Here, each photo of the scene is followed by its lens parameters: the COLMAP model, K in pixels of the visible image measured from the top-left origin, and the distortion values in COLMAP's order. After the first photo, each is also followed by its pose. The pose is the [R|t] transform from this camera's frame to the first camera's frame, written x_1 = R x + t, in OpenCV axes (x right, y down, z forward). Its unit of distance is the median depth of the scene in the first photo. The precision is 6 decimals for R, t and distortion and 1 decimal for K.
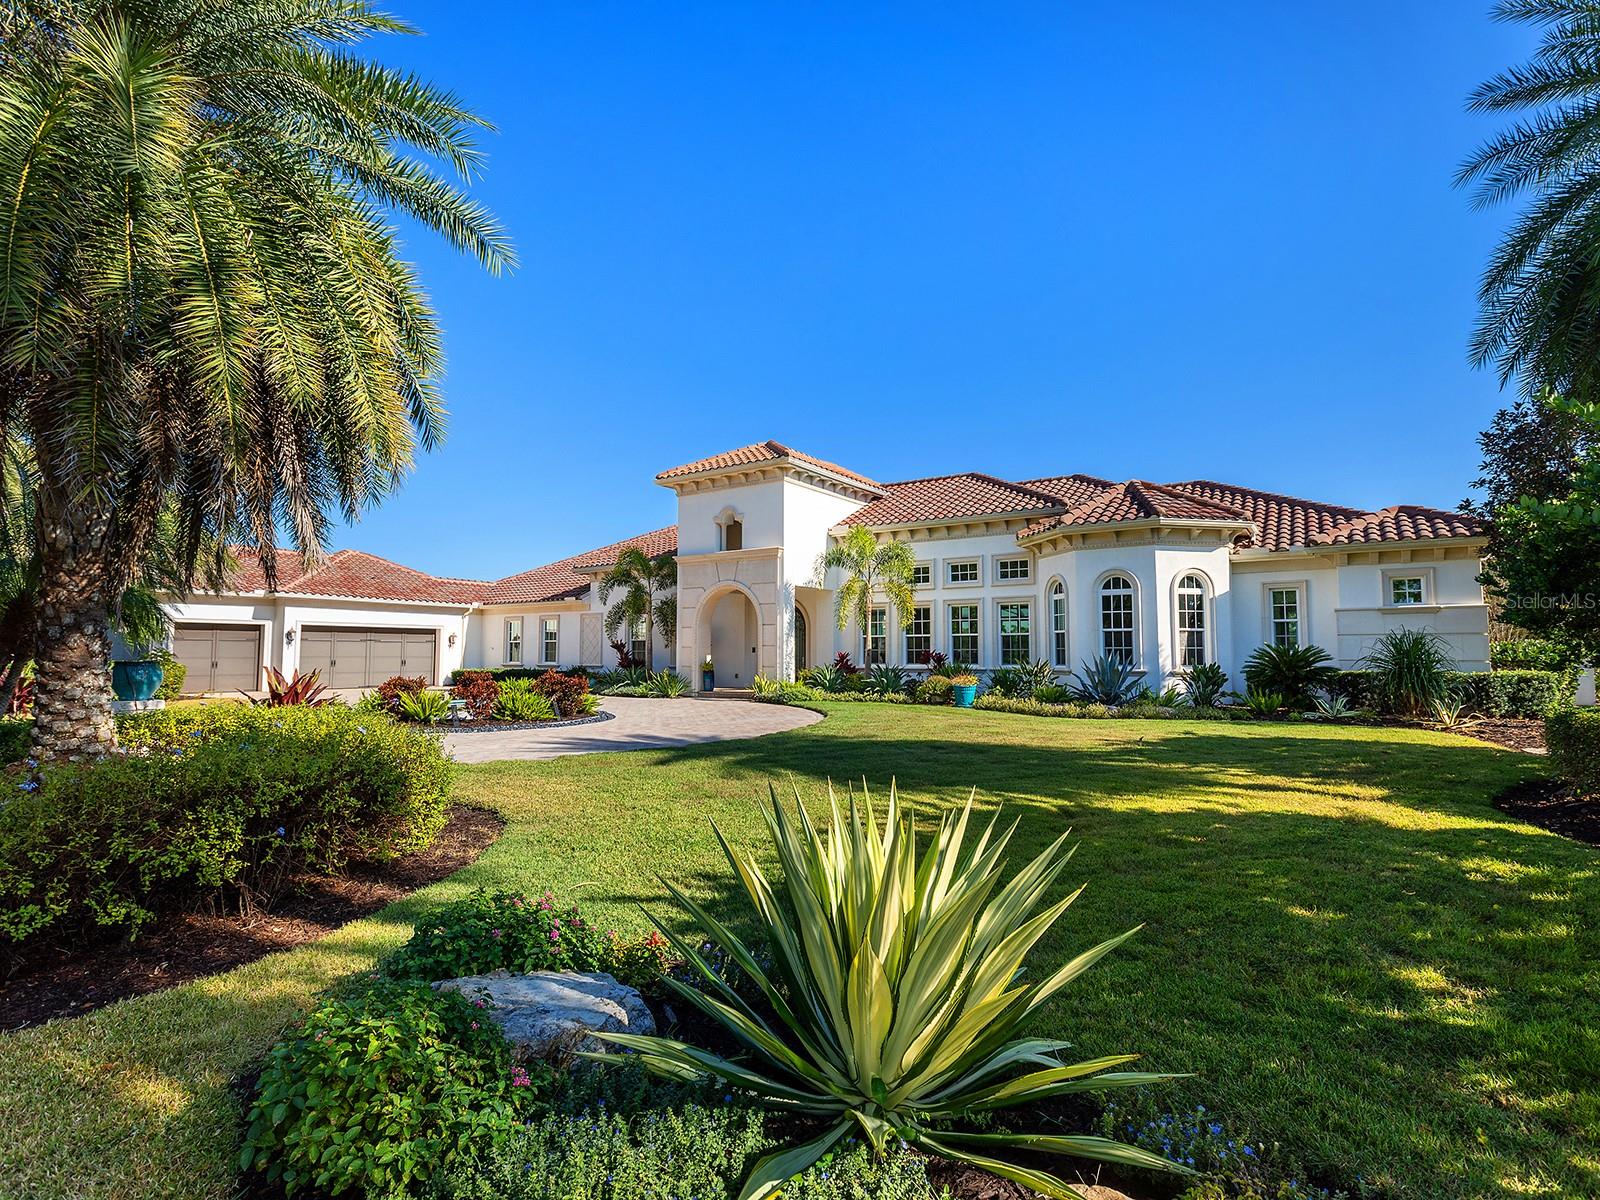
lens RADIAL K [[833.4, 0, 800.0], [0, 833.4, 600.0], [0, 0, 1]] dist [-0.001011, 0.000120]
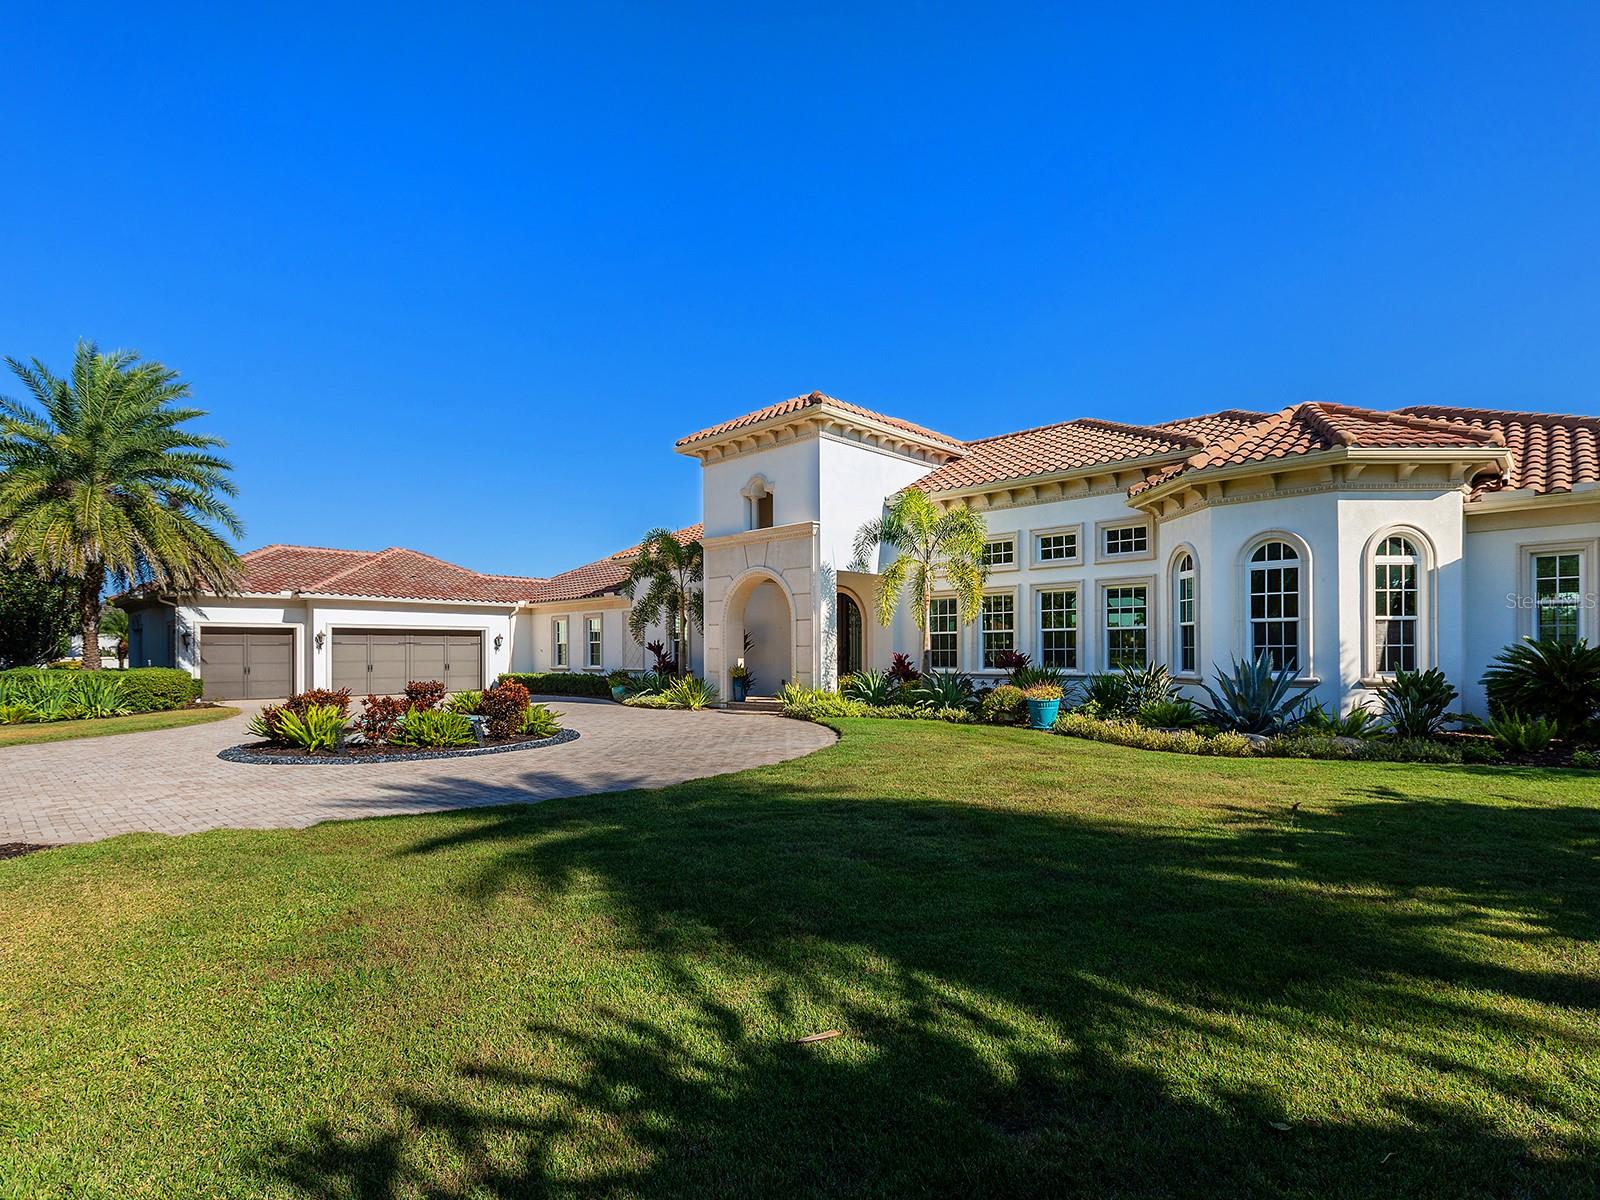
lens RADIAL K [[806.0, 0, 800.9], [0, 806.0, 655.2], [0, 0, 1]] dist [0.000094, -0.001394]
pose [[0.981657, -0.006131, -0.190559, 0.109754], [0.019572, 0.997443, 0.068732, 0.010141], [0.189650, -0.071200, 0.979267, 0.241527]]
